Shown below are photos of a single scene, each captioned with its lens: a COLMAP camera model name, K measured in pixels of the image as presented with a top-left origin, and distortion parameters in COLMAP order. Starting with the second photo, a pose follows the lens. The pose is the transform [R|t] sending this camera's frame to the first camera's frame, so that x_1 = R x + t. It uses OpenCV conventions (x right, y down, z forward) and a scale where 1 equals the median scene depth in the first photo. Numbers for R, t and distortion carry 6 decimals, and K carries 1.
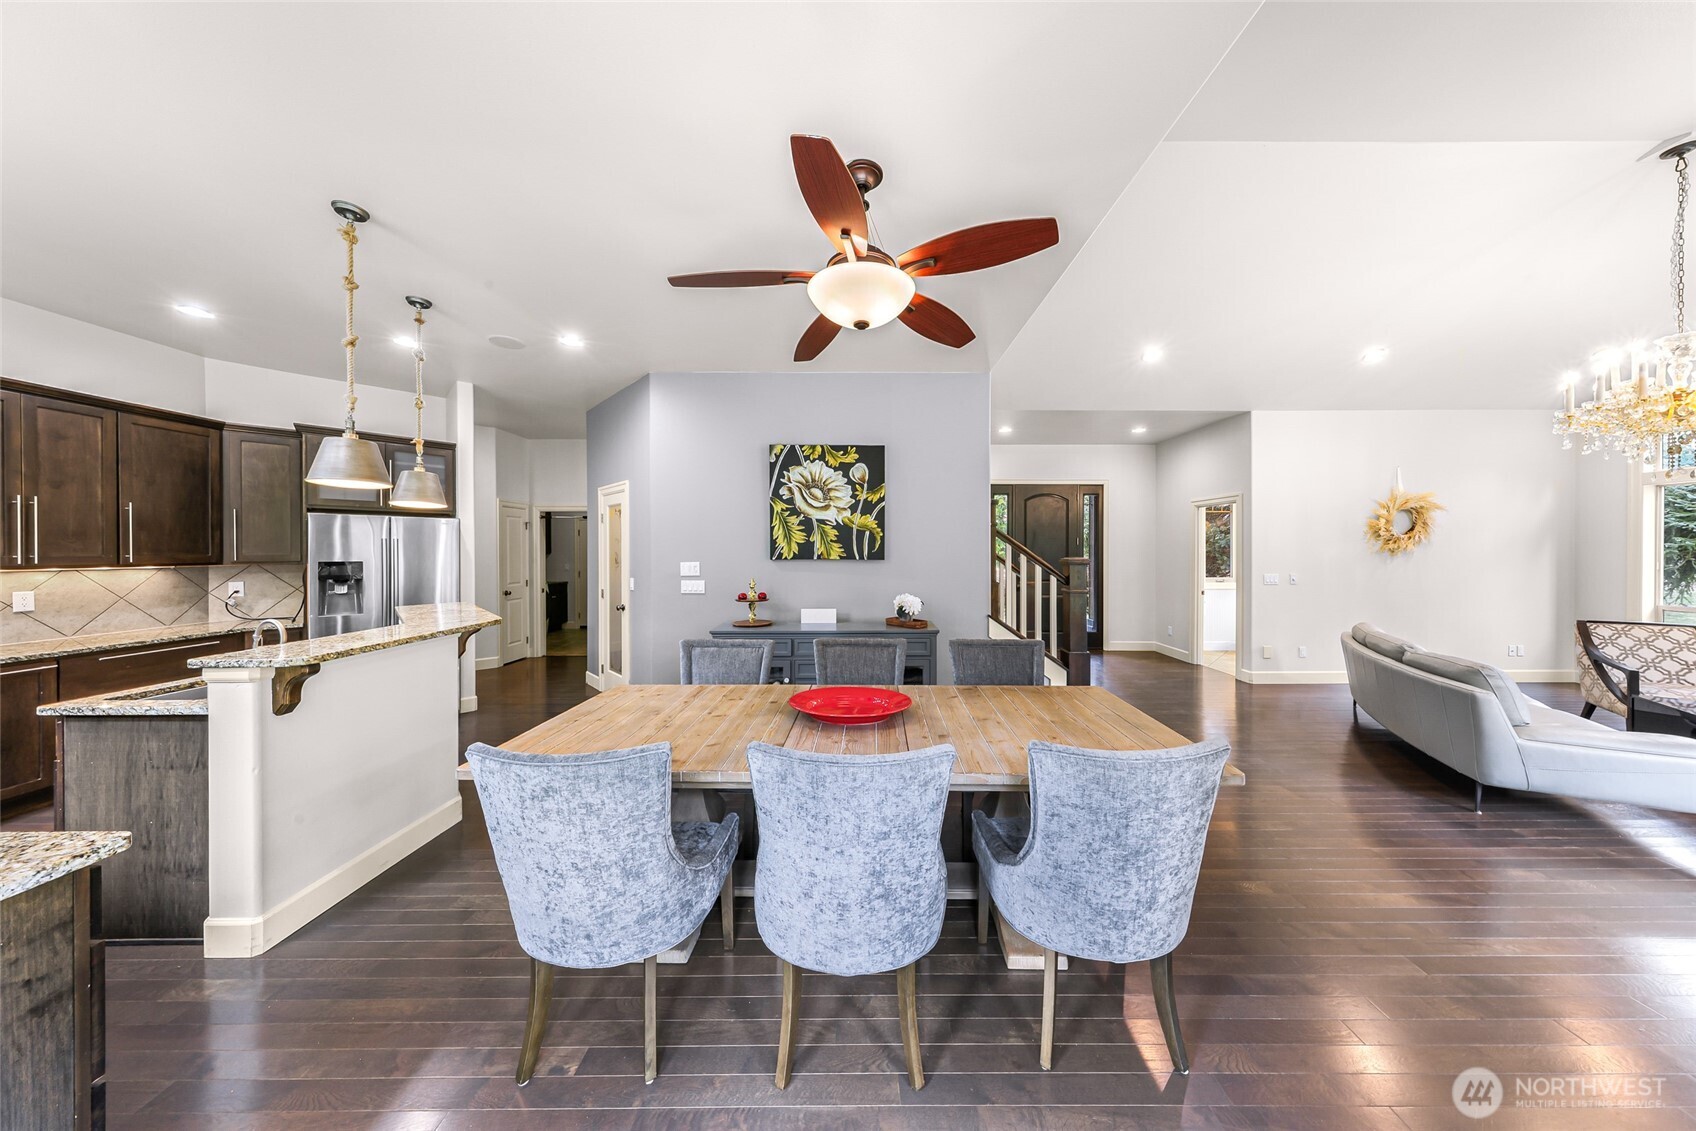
lens RADIAL K [[480.7, 0, 849.9], [0, 480.7, 551.5], [0, 0, 1]] dist [0.000012, -0.000040]
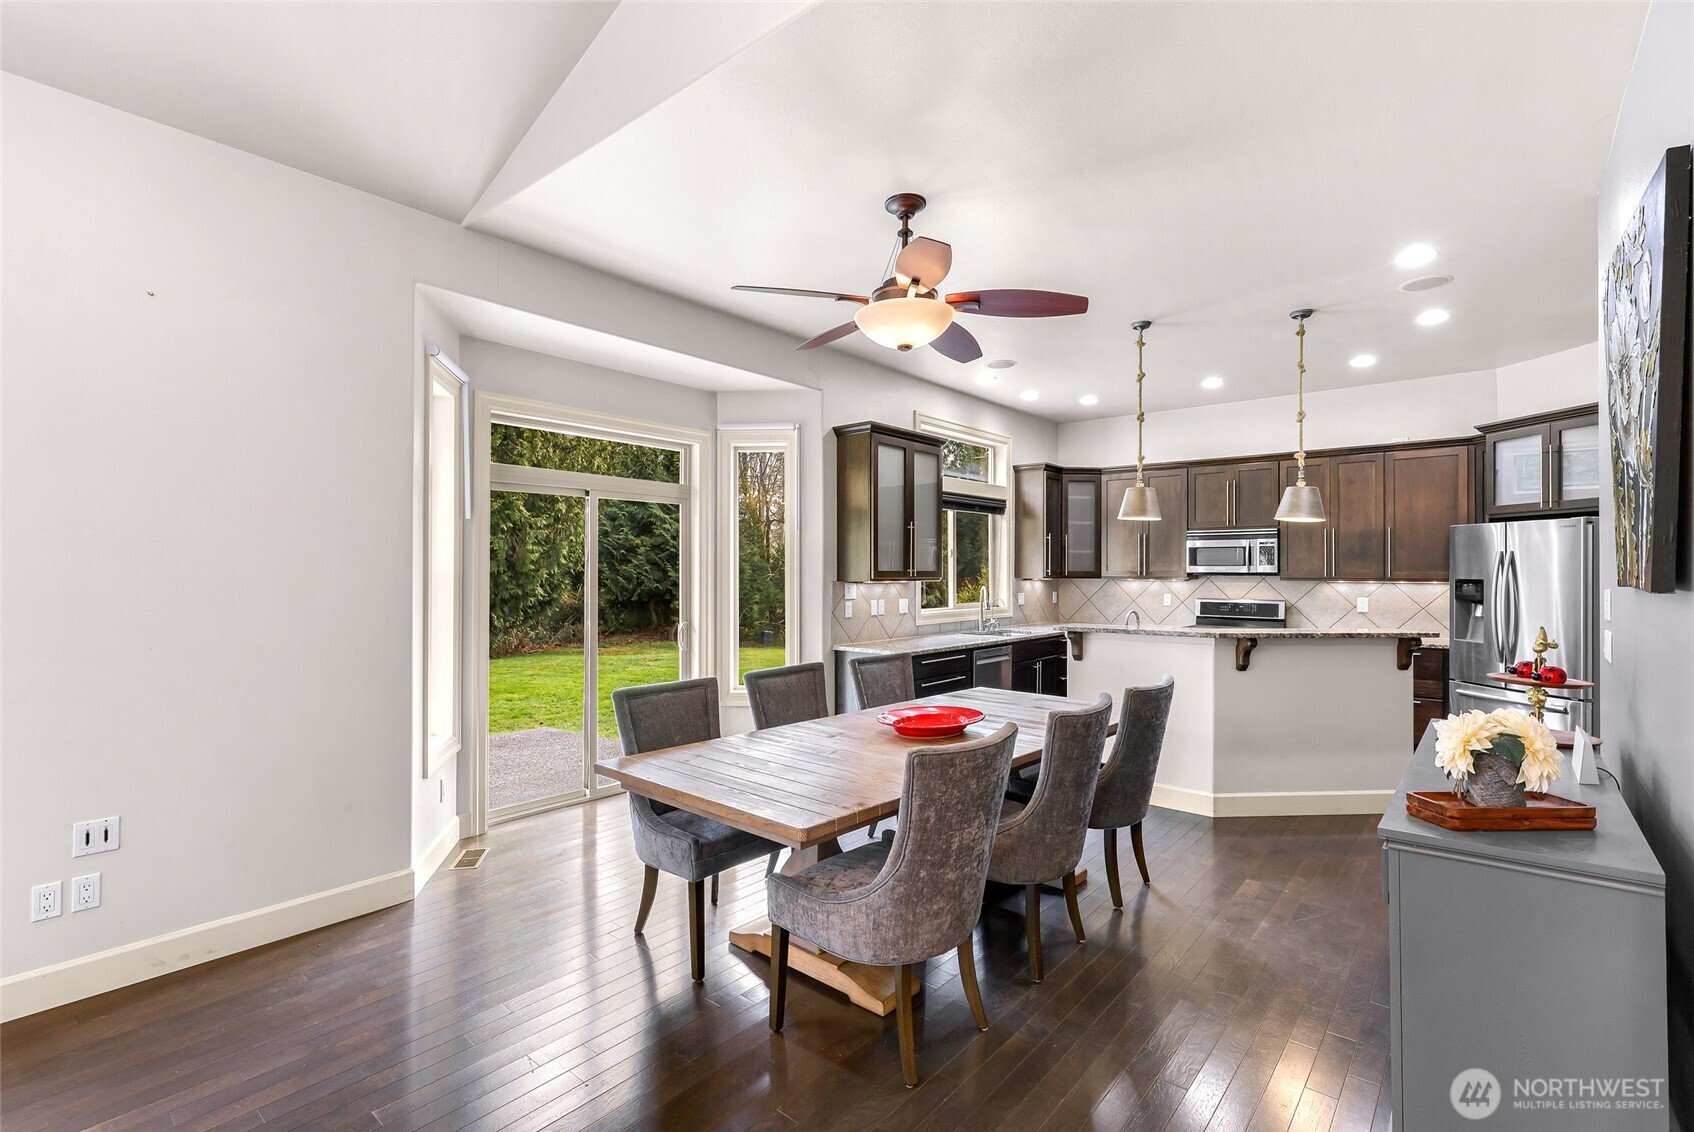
lens RADIAL K [[759.4, 0, 824.1], [0, 759.4, 575.7], [0, 0, 1]] dist [-0.016986, -0.000538]
pose [[-0.659018, 0.003936, -0.752117, 0.660356], [-0.002589, 0.999969, 0.007502, 0.006682], [0.752122, 0.006891, -0.658987, 0.923022]]
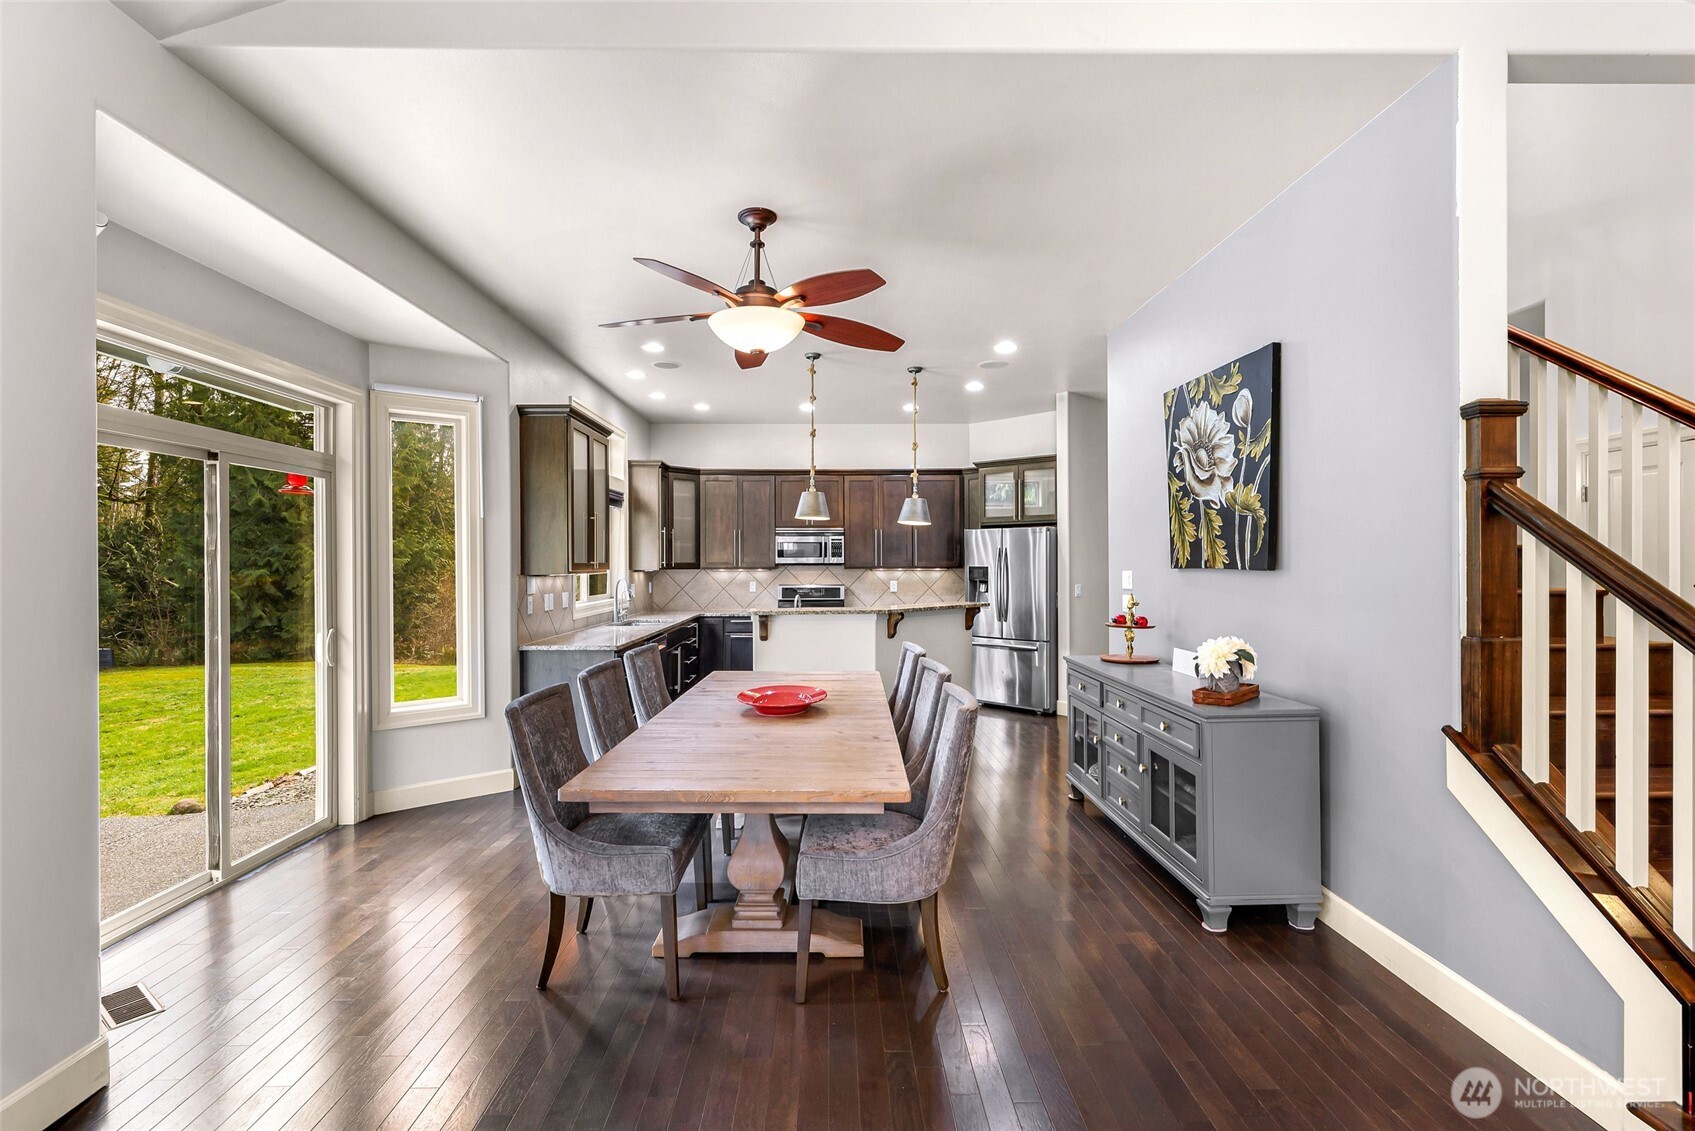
lens RADIAL K [[759.9, 0, 833.8], [0, 759.9, 565.5], [0, 0, 1]] dist [-0.016986, -0.000538]
pose [[0.015833, 0.004834, -0.999863, 0.855227], [0.002658, 0.999985, 0.004877, 0.006329], [0.999871, -0.002734, 0.015820, 0.533207]]
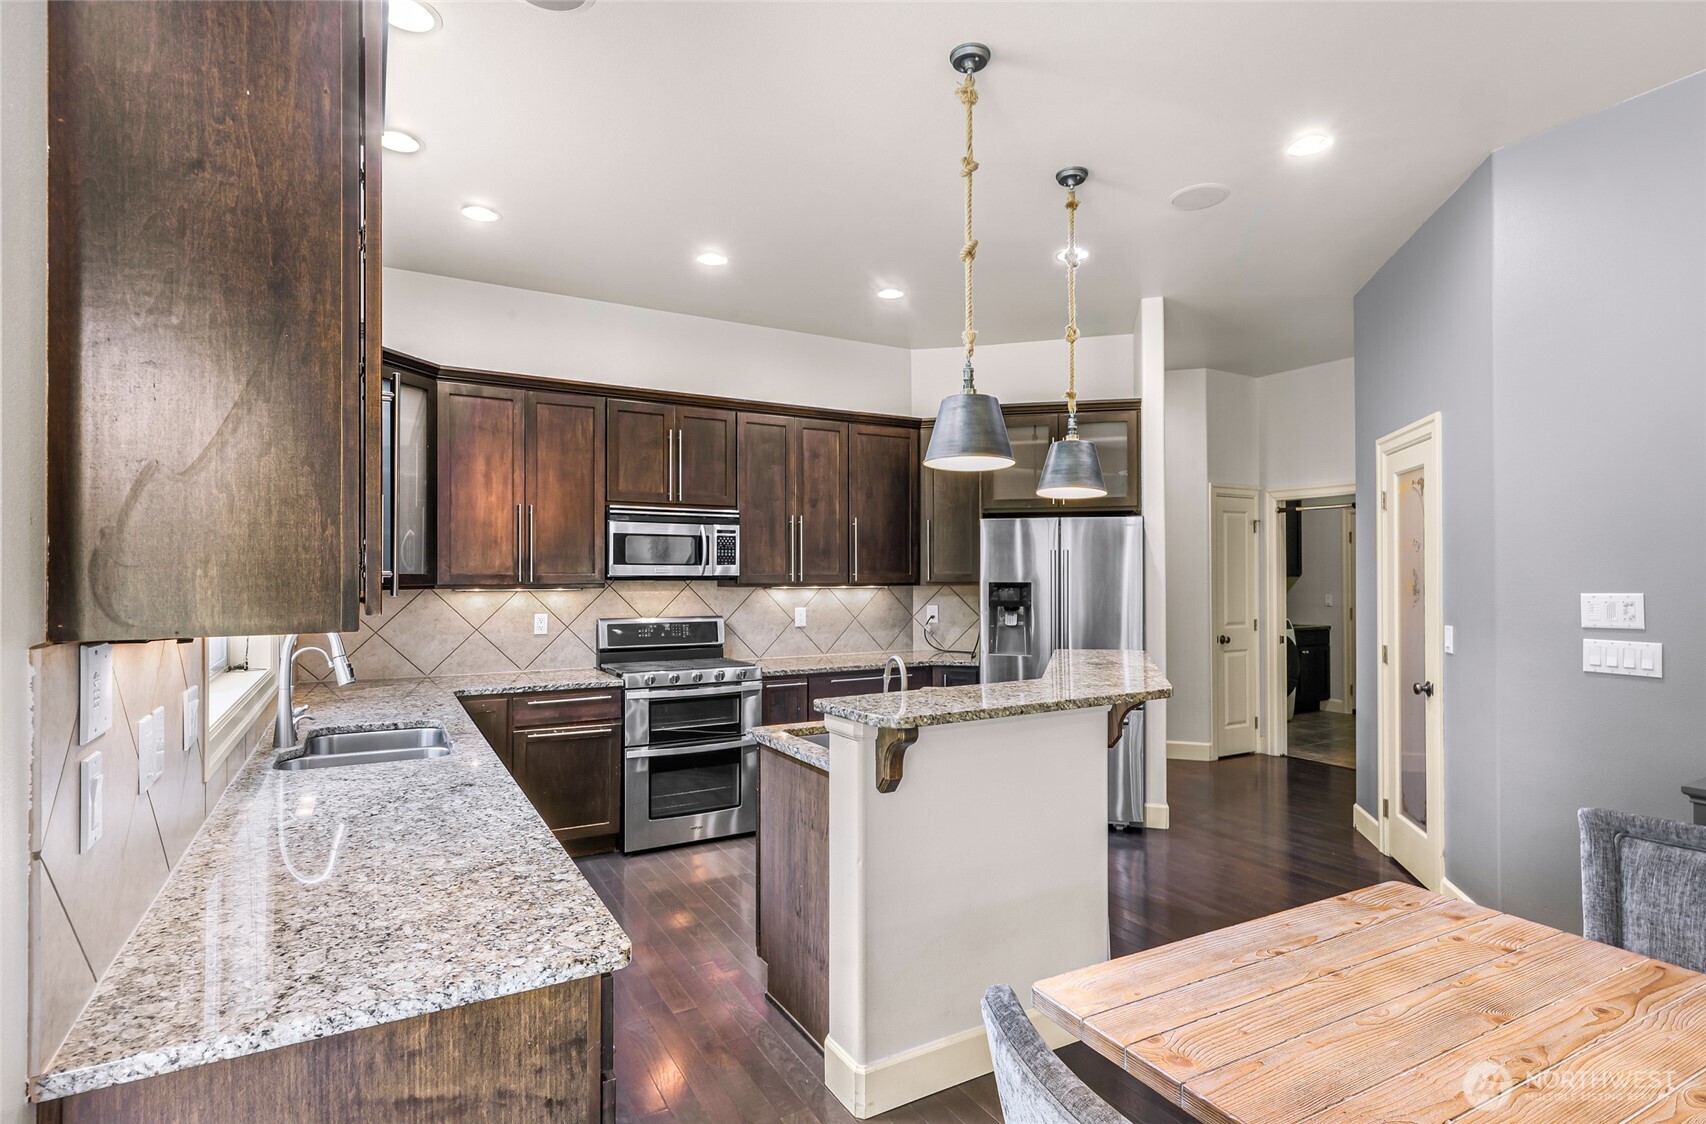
lens RADIAL K [[844.2, 0, 857.1], [0, 844.2, 569.9], [0, 0, 1]] dist [0.002800, -0.004786]
pose [[0.498704, -0.003508, -0.866765, -0.048997], [-0.000060, 0.999992, -0.004082, 0.006282], [0.866772, 0.002087, 0.498700, 0.139402]]
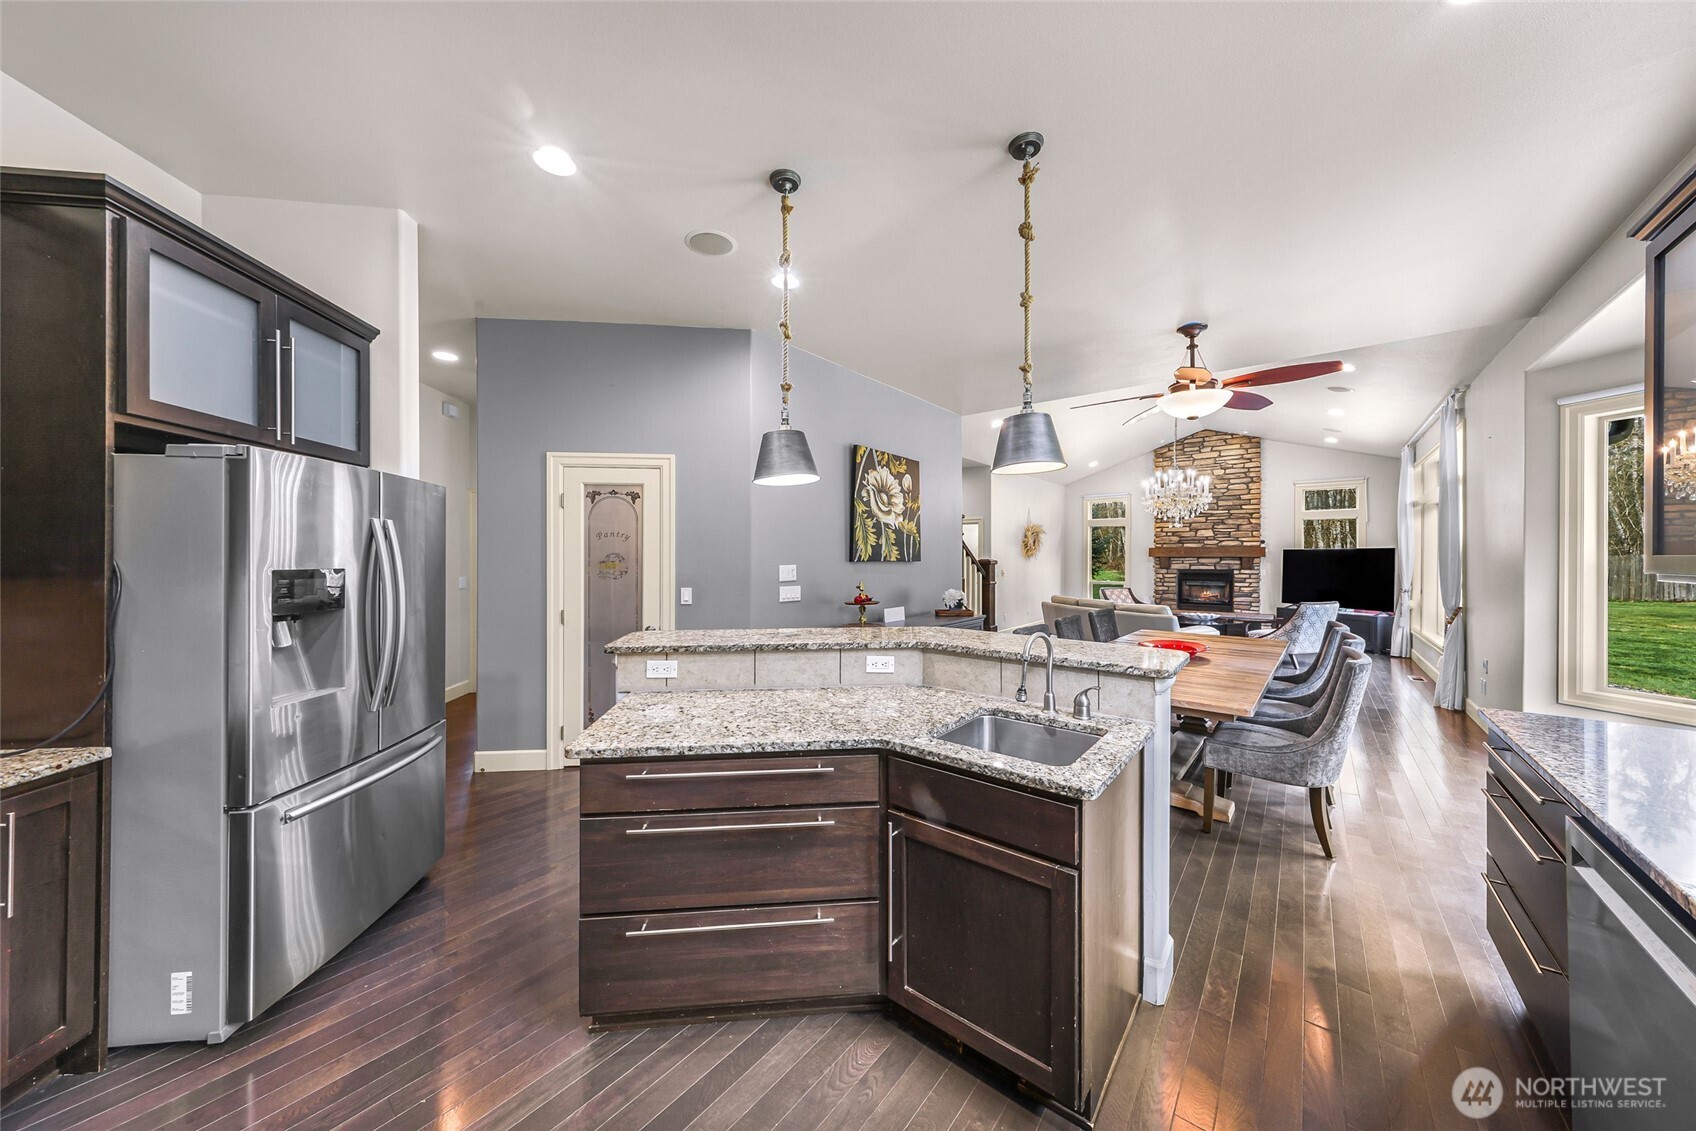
lens RADIAL K [[504.3, 0, 814.5], [0, 504.3, 550.9], [0, 0, 1]] dist [0.001696, 0.000007]
pose [[0.693616, 0.011893, 0.720247, -0.961366], [-0.006236, 0.999925, -0.010506, 0.005648], [-0.720318, 0.002795, 0.693638, 0.351794]]
